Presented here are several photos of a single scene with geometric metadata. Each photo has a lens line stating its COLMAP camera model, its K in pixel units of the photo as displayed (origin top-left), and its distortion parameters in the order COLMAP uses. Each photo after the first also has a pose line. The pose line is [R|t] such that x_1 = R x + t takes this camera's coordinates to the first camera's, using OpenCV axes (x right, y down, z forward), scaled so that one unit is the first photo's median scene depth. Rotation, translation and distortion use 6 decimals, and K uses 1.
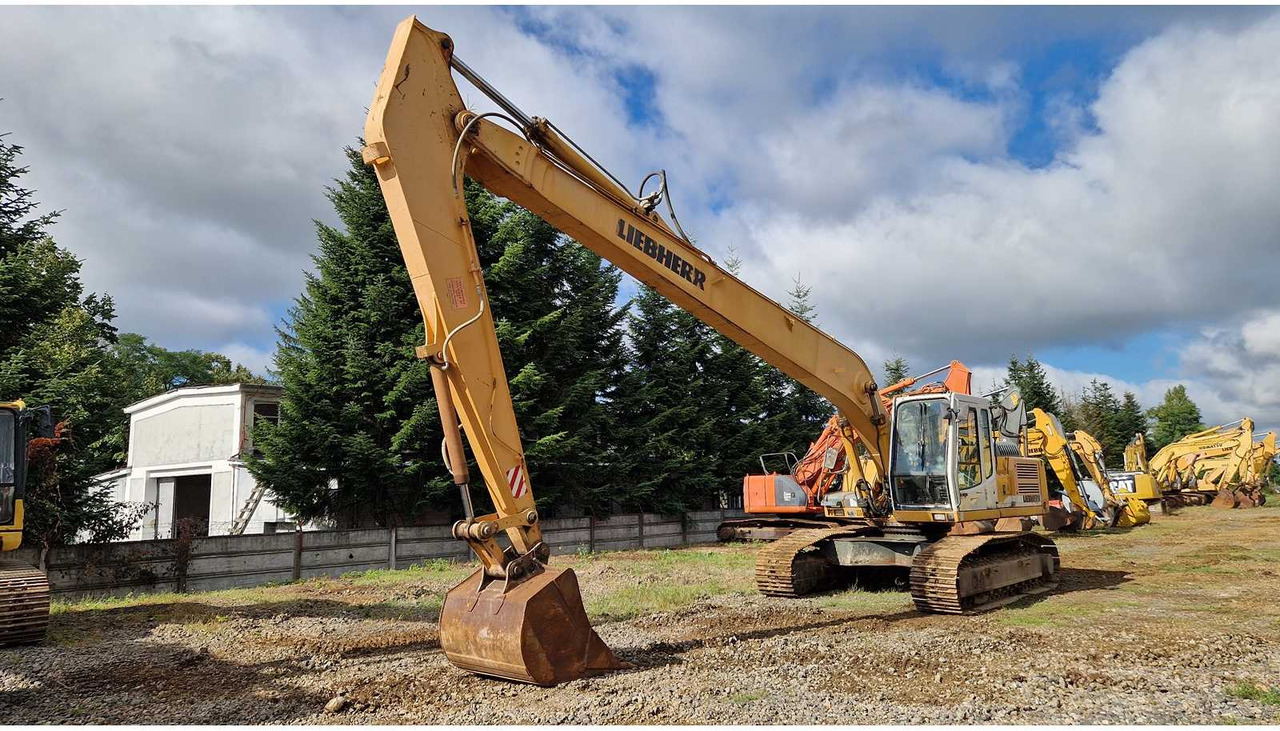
lens RADIAL K [[852.5, 0, 633.1], [0, 852.5, 356.9], [0, 0, 1]] dist [0.081313, -0.066576]
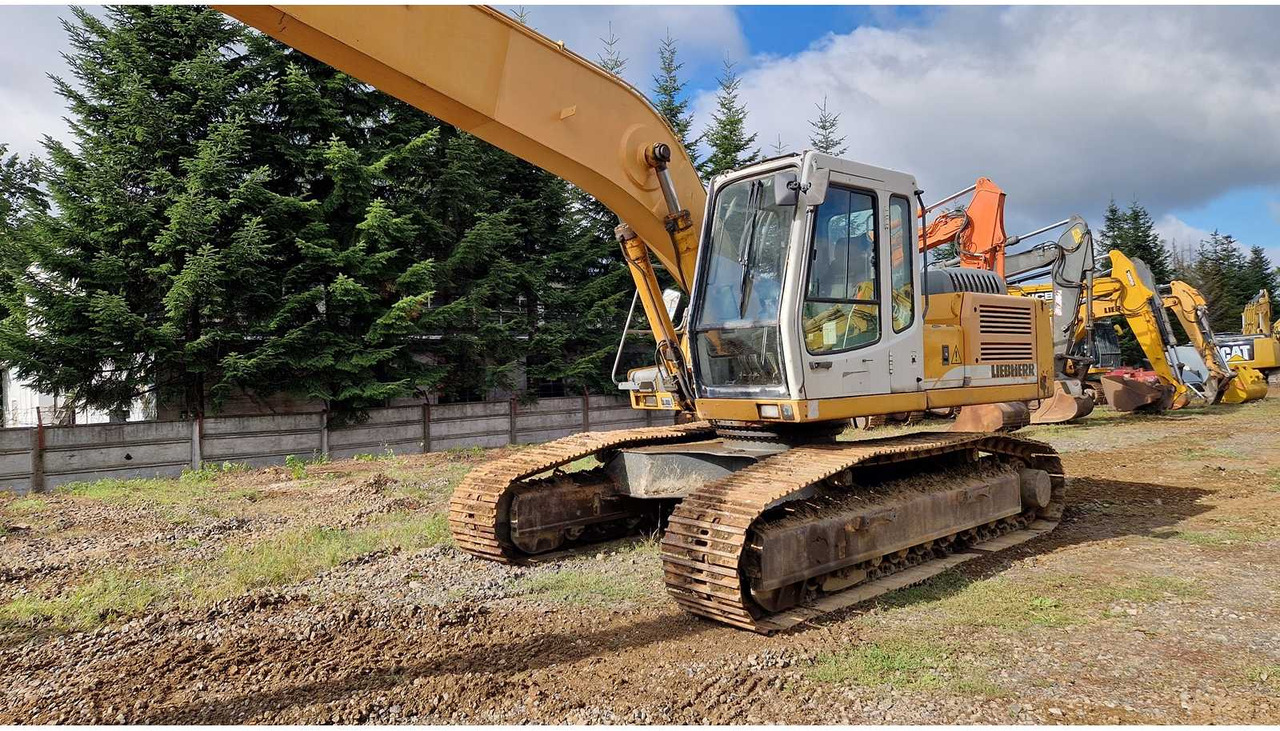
lens RADIAL K [[851.6, 0, 630.1], [0, 851.6, 353.2], [0, 0, 1]] dist [0.086347, -0.076024]
pose [[0.994174, -0.014139, -0.106854, 0.165204], [0.028638, 0.990377, 0.135403, 0.043228], [0.103911, -0.137674, 0.985012, 0.262988]]
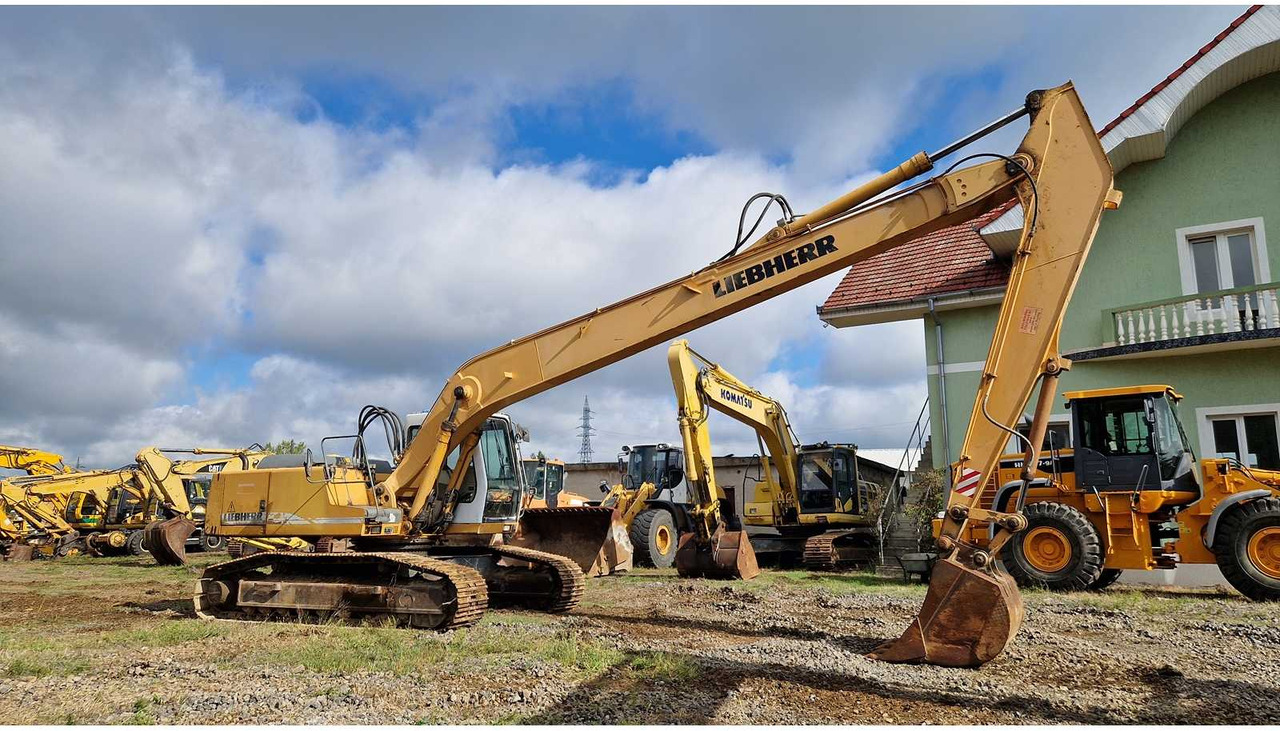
lens RADIAL K [[851.6, 0, 641.2], [0, 851.6, 352.9], [0, 0, 1]] dist [0.086347, -0.076024]
pose [[-0.235029, 0.197994, 0.951609, -0.375187], [-0.138019, 0.962315, -0.234310, 0.101545], [-0.962139, -0.186410, -0.198844, 0.548130]]
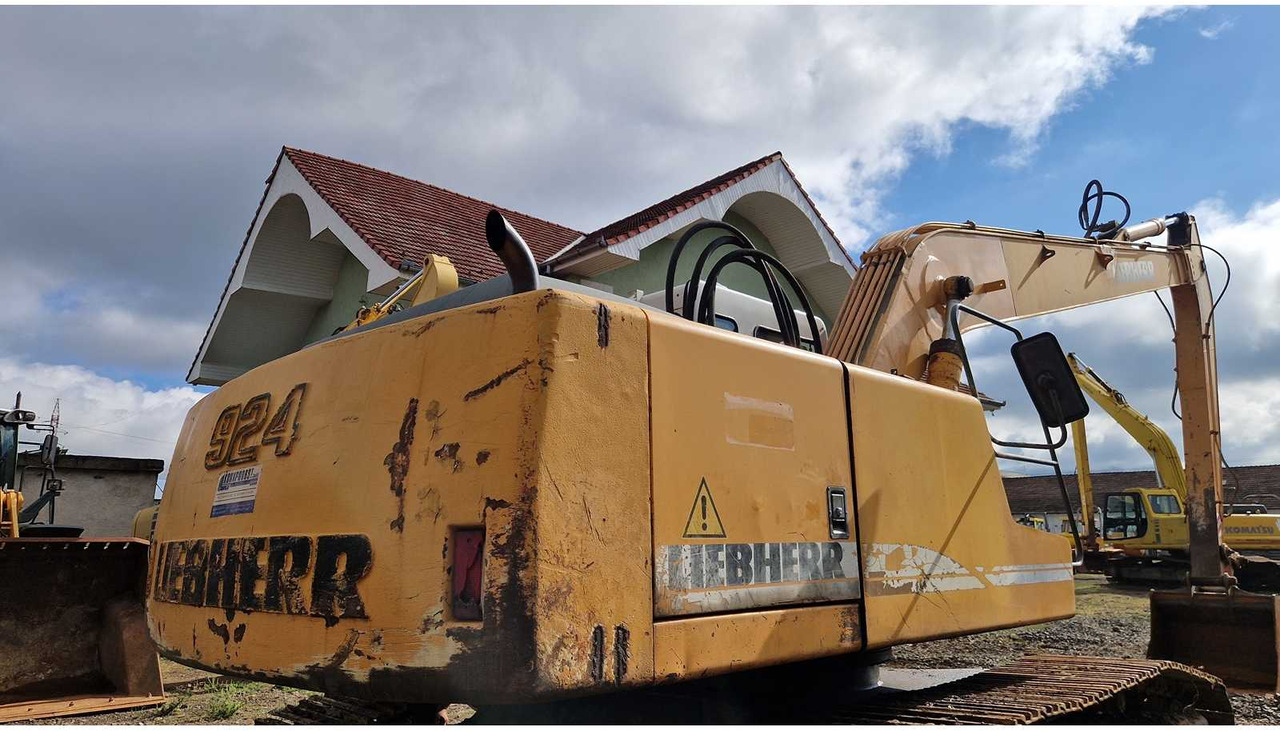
lens RADIAL K [[851.6, 0, 629.5], [0, 851.6, 352.5], [0, 0, 1]] dist [0.086347, -0.076024]
pose [[-0.998615, 0.028947, 0.043923, 0.206741], [0.010988, 0.931344, -0.363976, 0.120830], [-0.051444, -0.362989, -0.930372, 0.760231]]
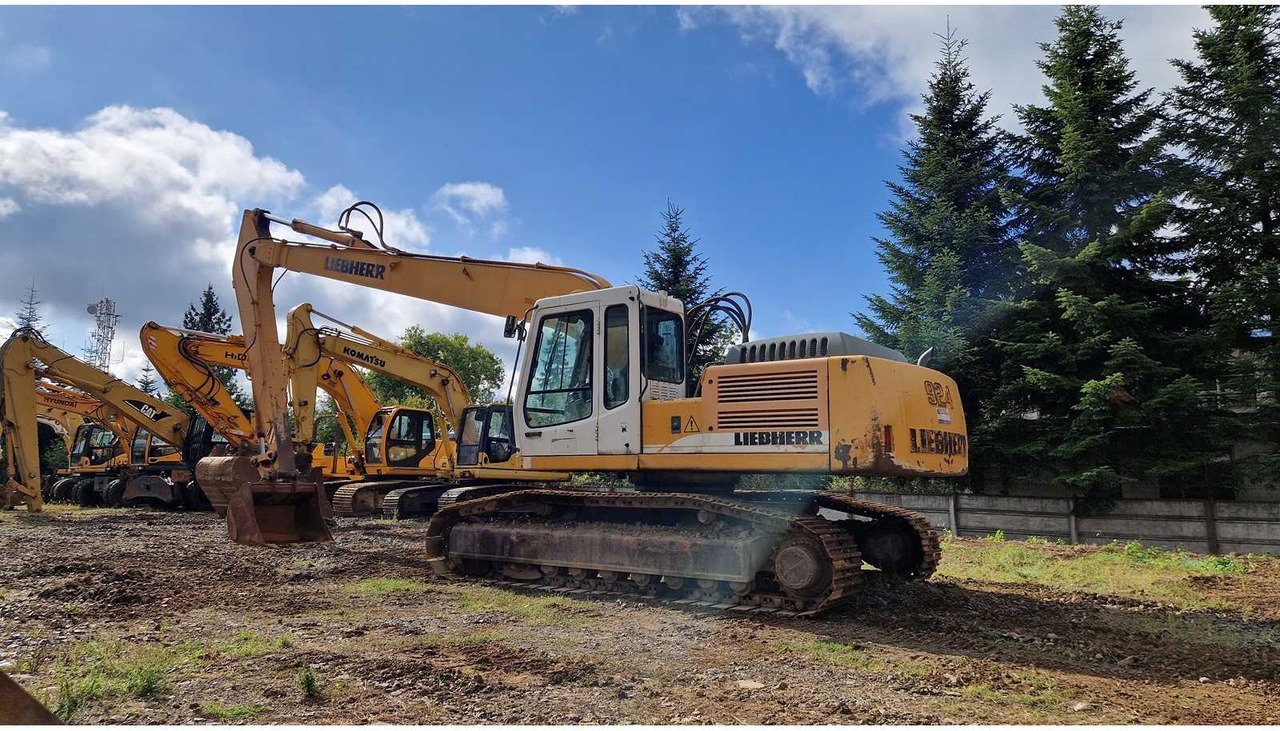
lens RADIAL K [[851.6, 0, 627.6], [0, 851.6, 368.7], [0, 0, 1]] dist [0.086347, -0.076024]
pose [[0.093346, -0.111572, -0.989362, 0.566766], [0.140188, 0.985275, -0.097885, 0.094373], [0.985715, -0.129559, 0.107612, 0.507608]]
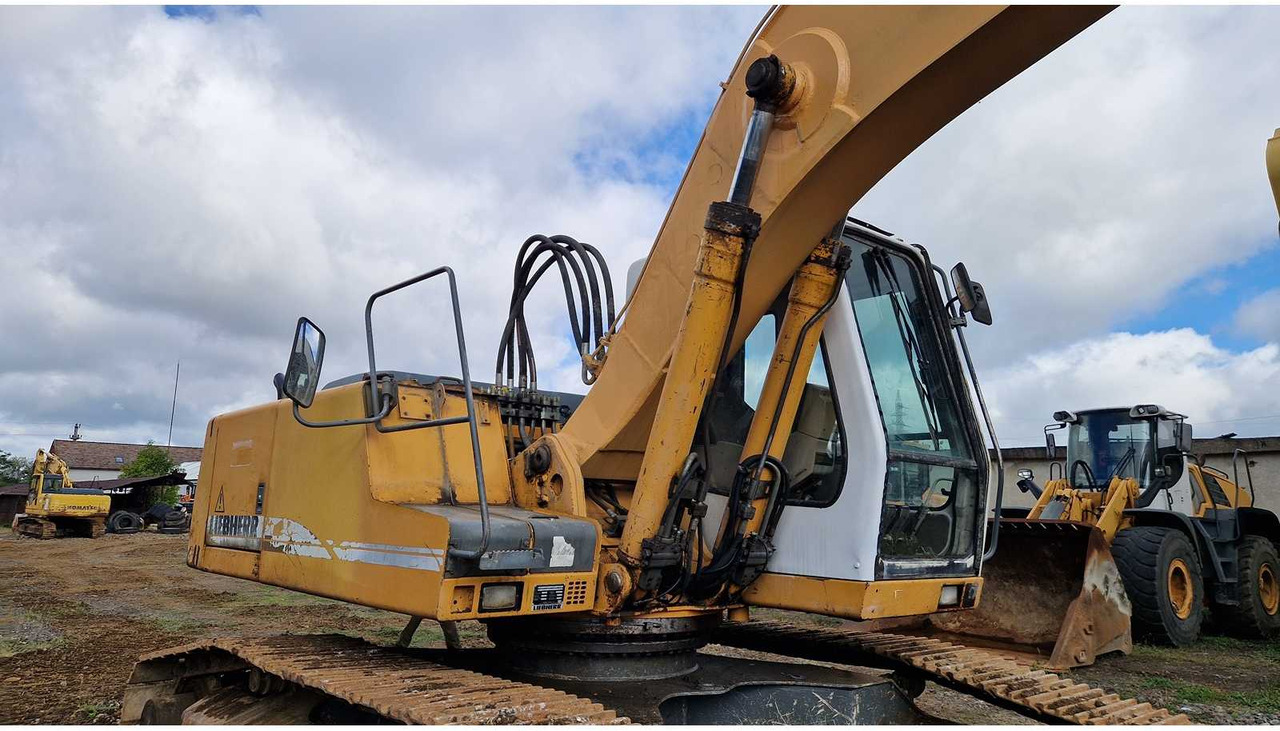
lens RADIAL K [[851.6, 0, 628.6], [0, 851.6, 361.6], [0, 0, 1]] dist [0.086347, -0.076024]
pose [[0.123981, 0.190371, 0.973852, 0.005080], [-0.174090, 0.970375, -0.167528, 0.088144], [-0.976894, -0.148768, 0.153449, 0.542319]]
